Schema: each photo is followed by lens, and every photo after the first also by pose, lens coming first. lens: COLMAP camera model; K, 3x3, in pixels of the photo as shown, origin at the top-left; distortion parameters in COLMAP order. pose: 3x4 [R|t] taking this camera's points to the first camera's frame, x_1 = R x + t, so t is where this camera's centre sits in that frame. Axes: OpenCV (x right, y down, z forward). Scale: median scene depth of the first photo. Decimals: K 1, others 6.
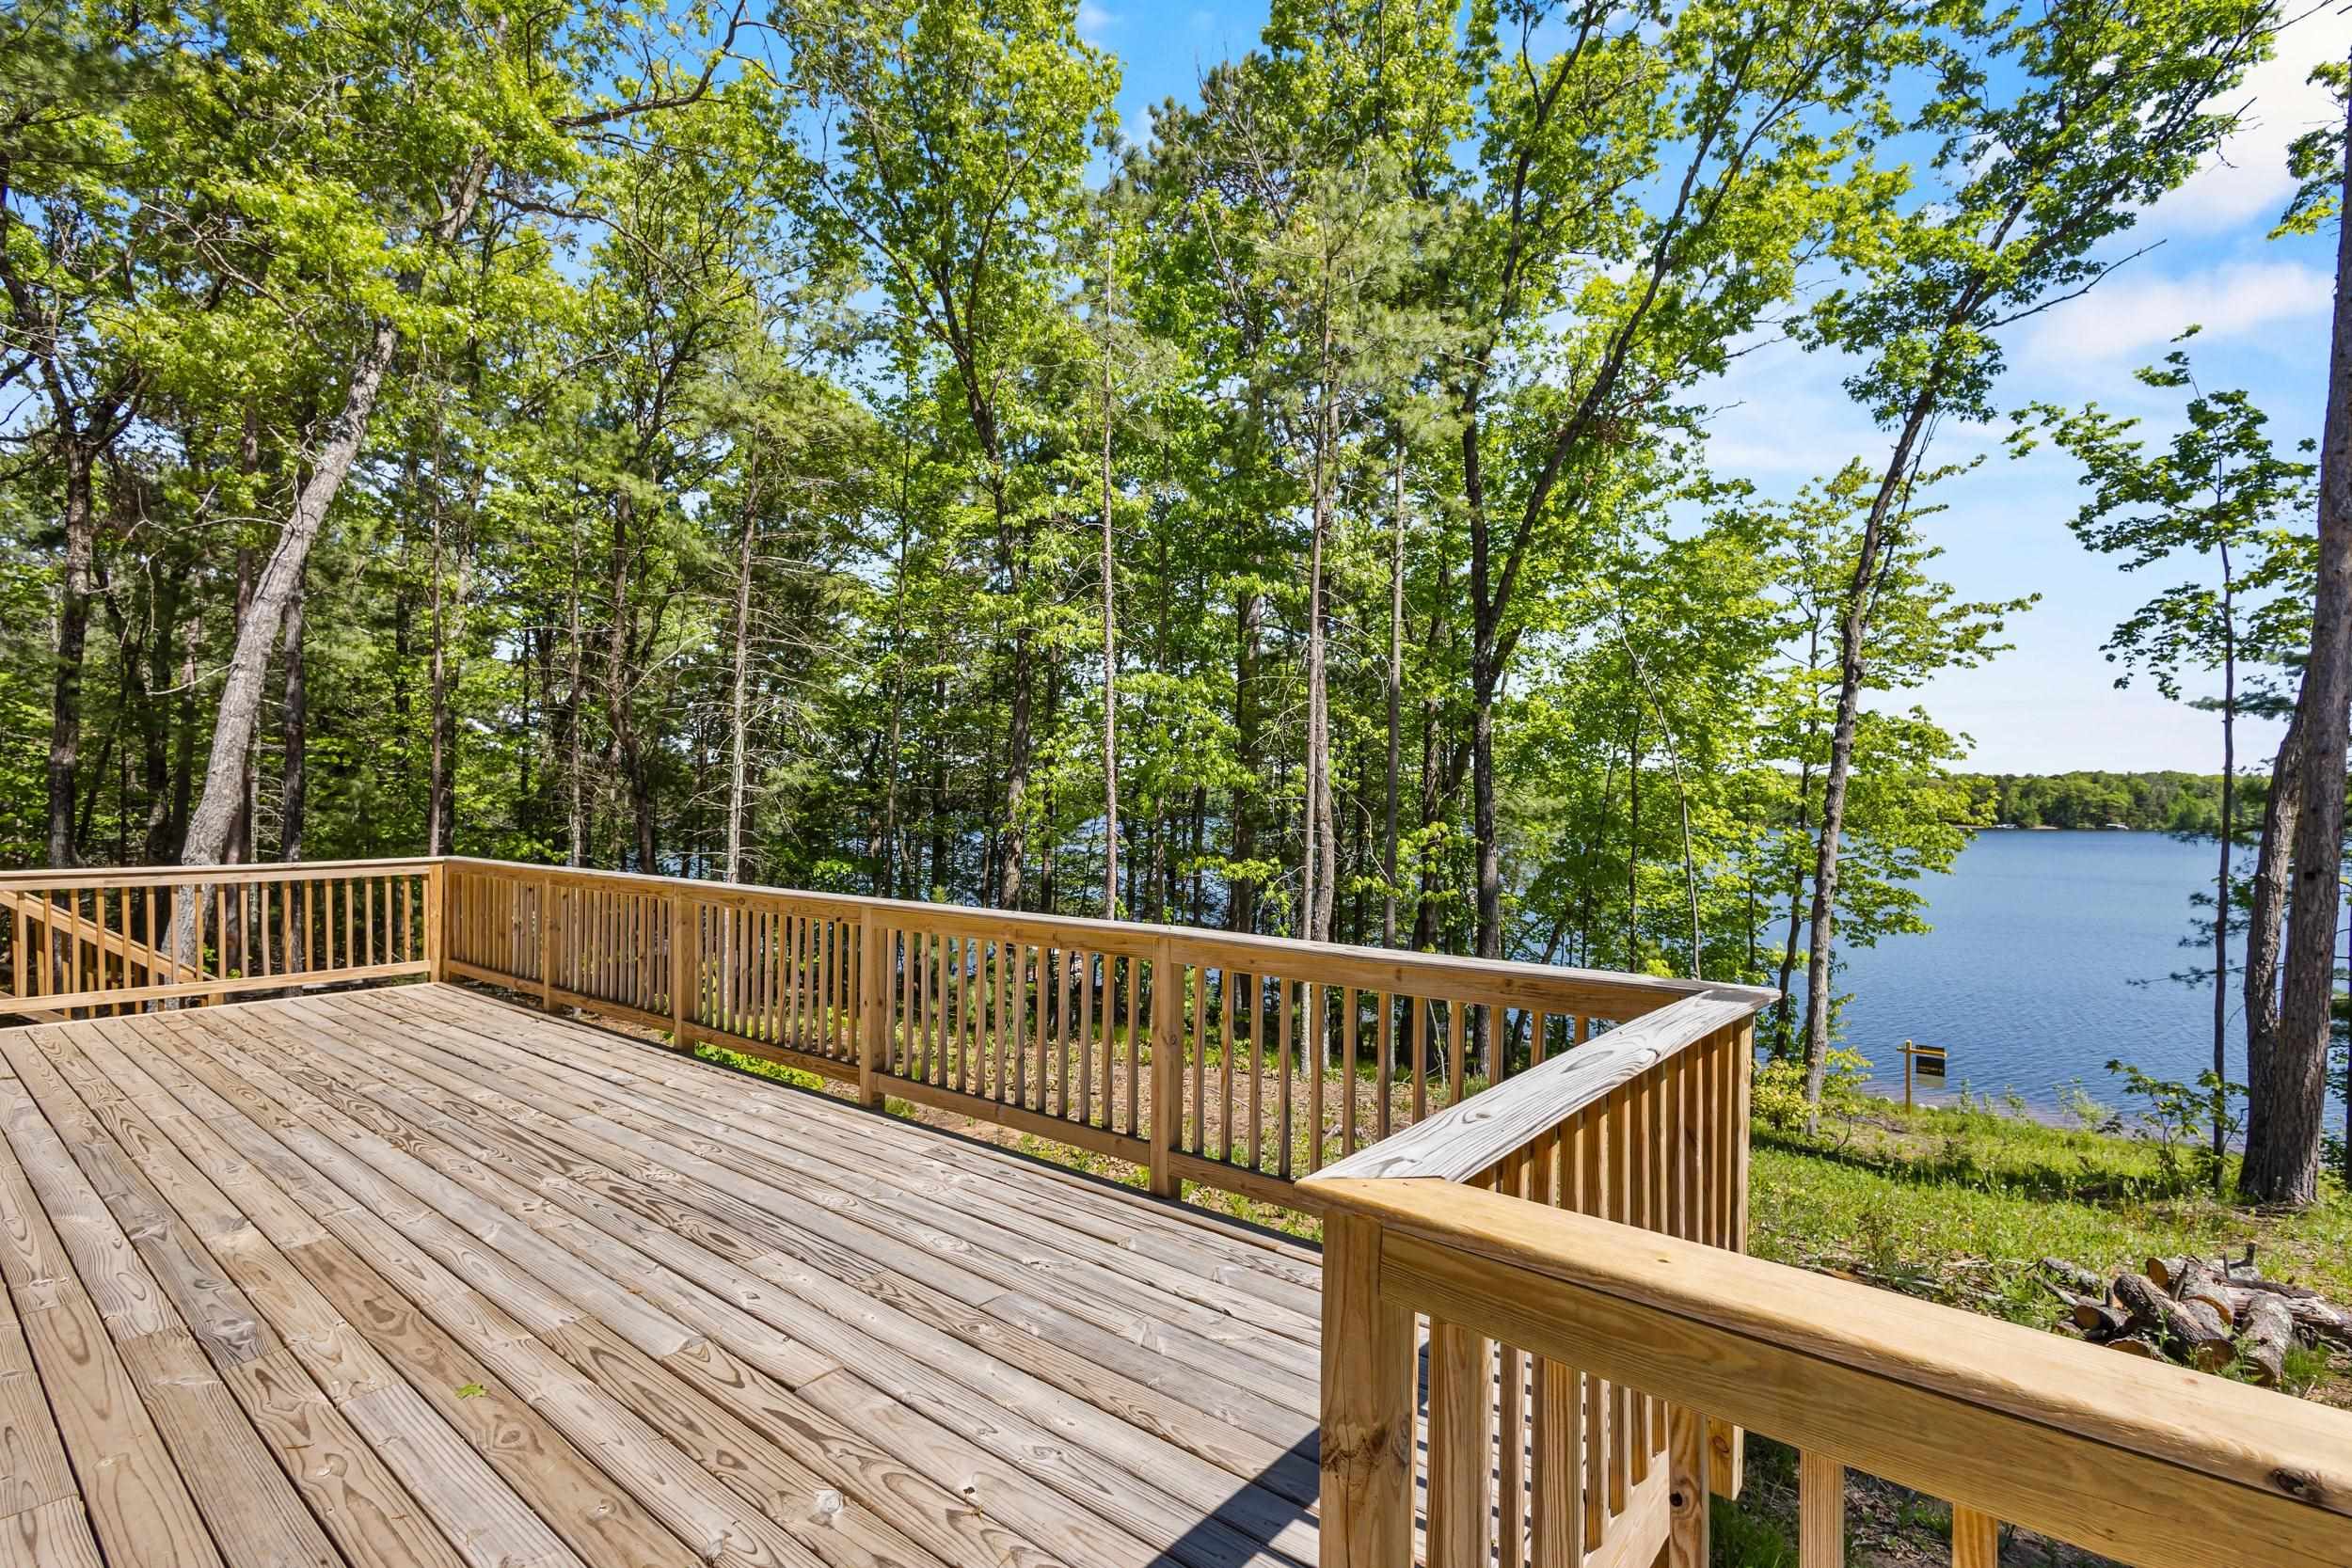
lens RADIAL K [[1090.3, 0, 1182.6], [0, 1090.3, 790.6], [0, 0, 1]] dist [0.003774, -0.000934]
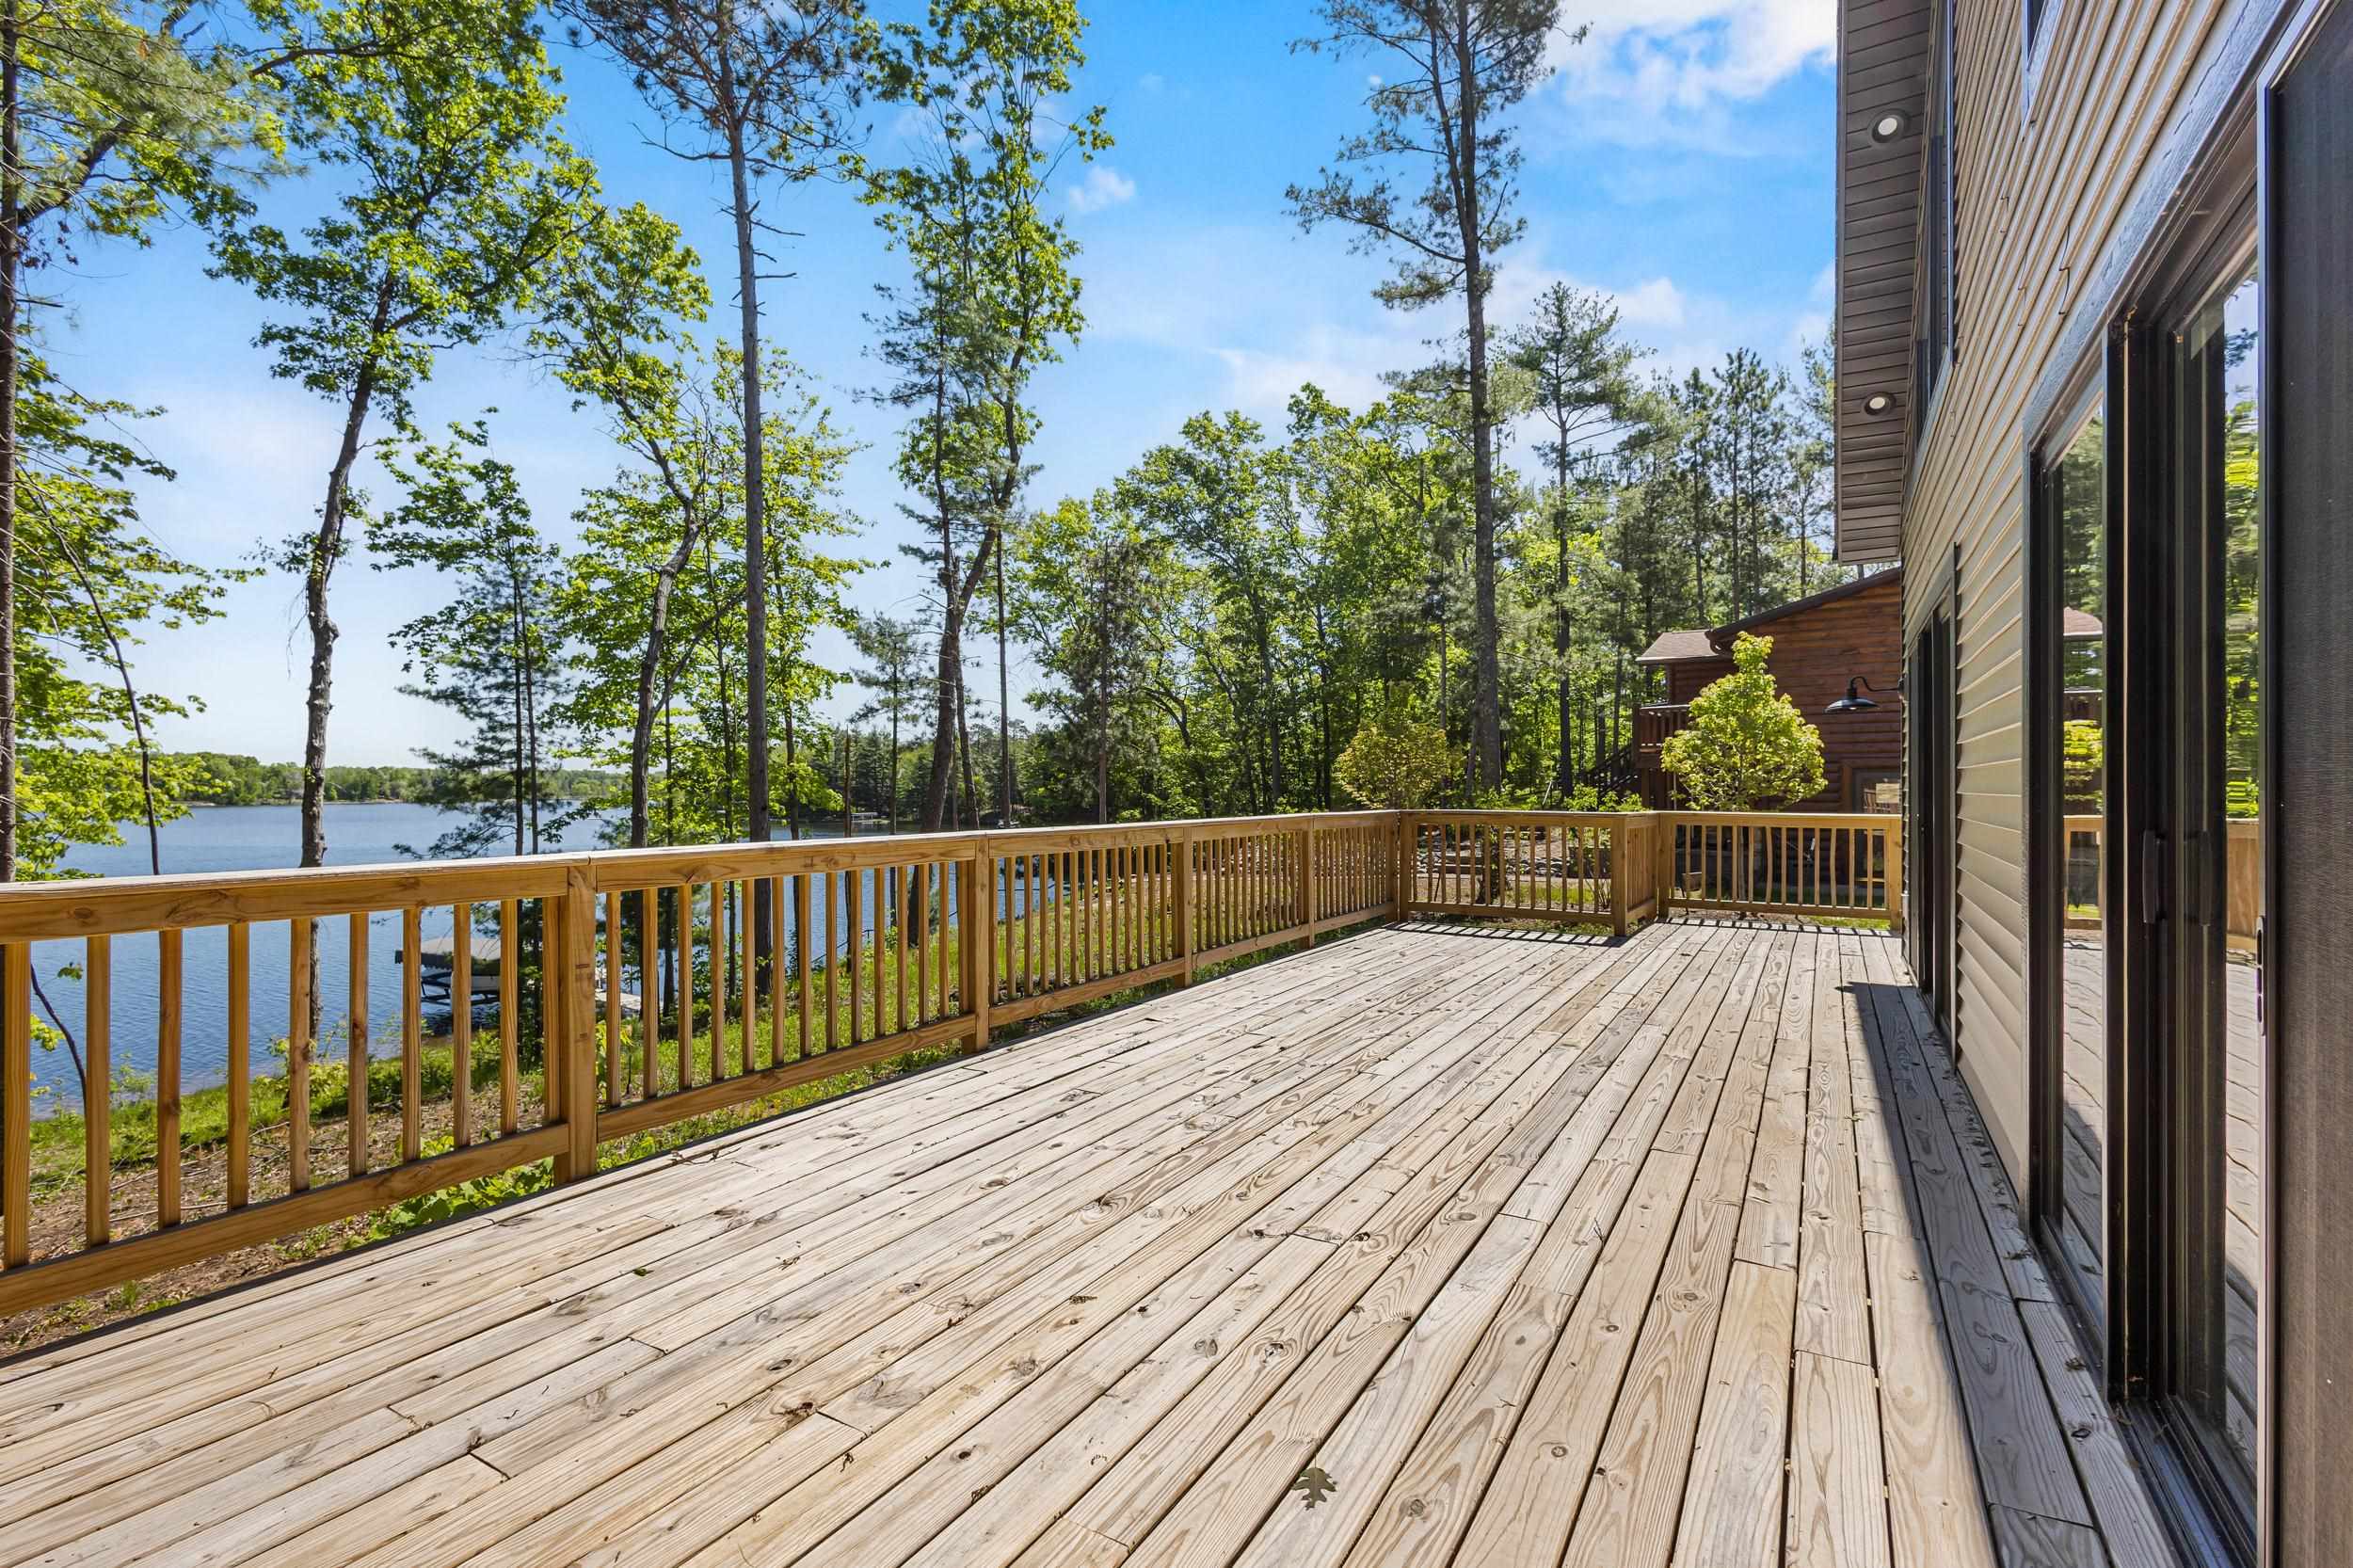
lens RADIAL K [[1090.9, 0, 1183.1], [0, 1090.9, 790.6], [0, 0, 1]] dist [0.003774, -0.000934]
pose [[-0.157033, -0.007436, 0.987565, -1.720933], [-0.015843, 0.999862, 0.005010, 0.066726], [-0.987466, -0.014859, -0.157129, 1.253122]]
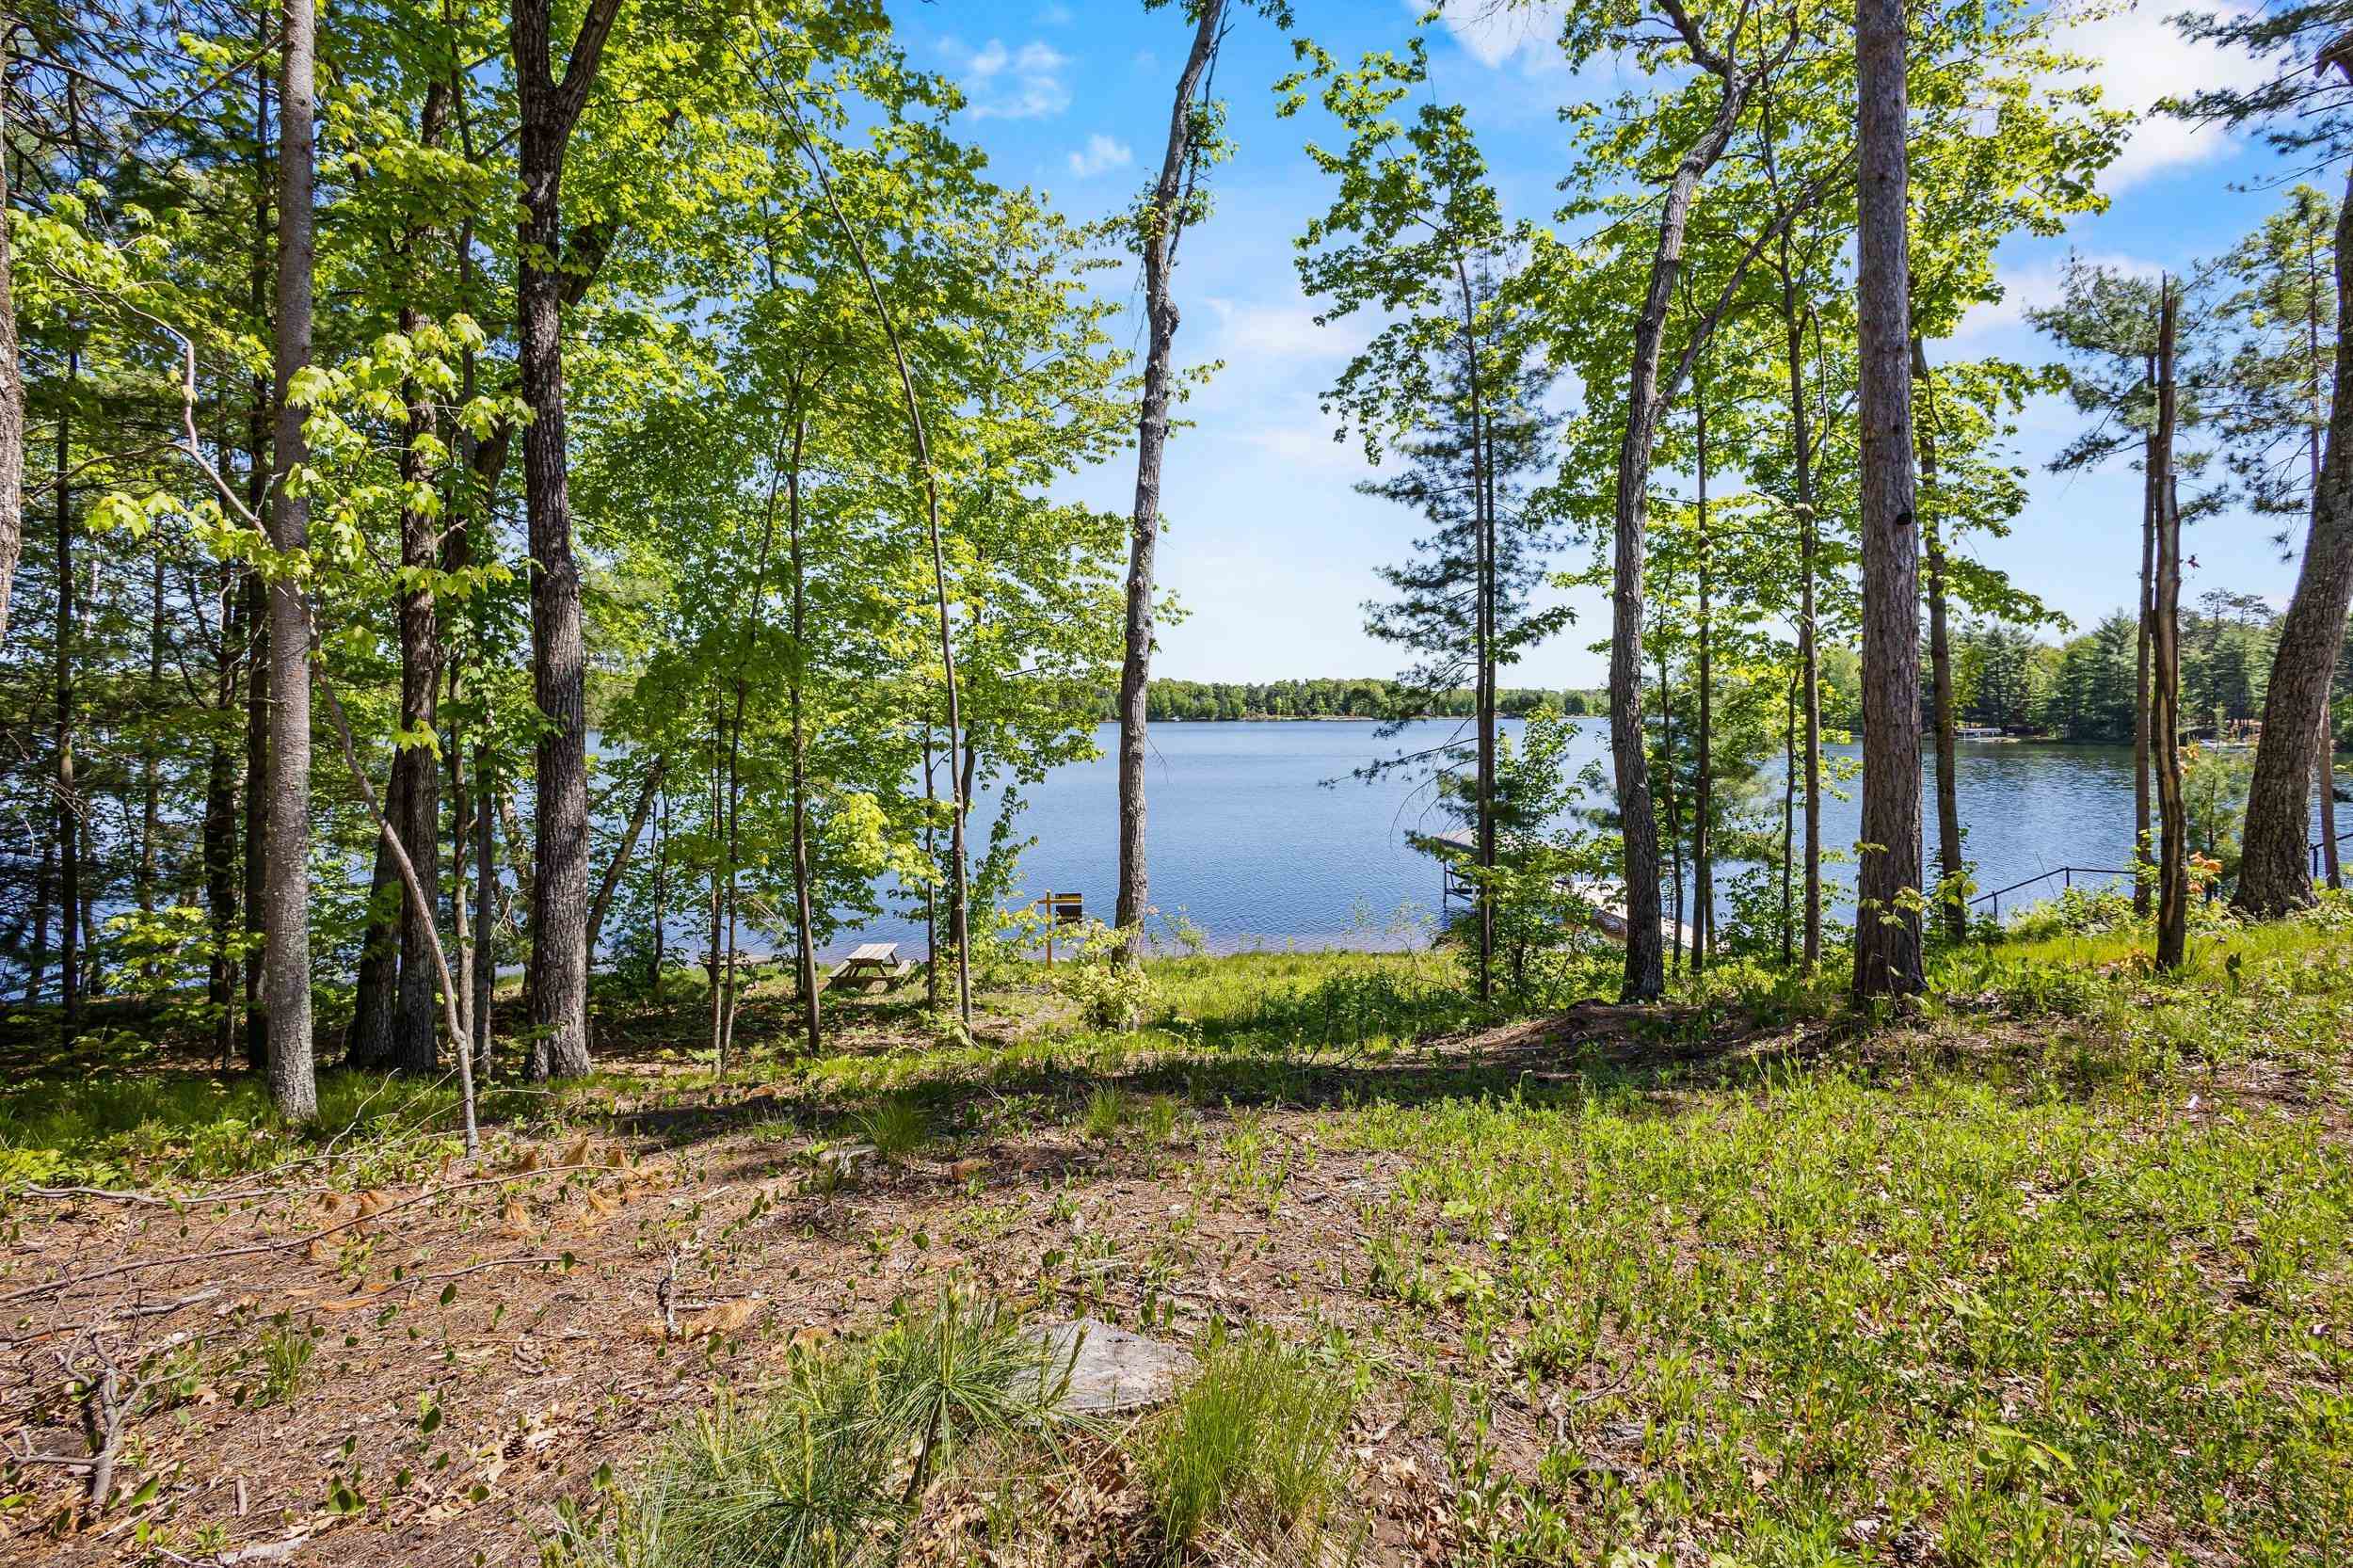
lens RADIAL K [[1134.8, 0, 1171.0], [0, 1134.8, 735.6], [0, 0, 1]] dist [0.001520, -0.000153]
pose [[0.678288, -0.027202, 0.734293, 0.327723], [0.000276, 0.999324, 0.036766, 0.401972], [-0.734796, -0.024736, 0.677837, 1.743783]]
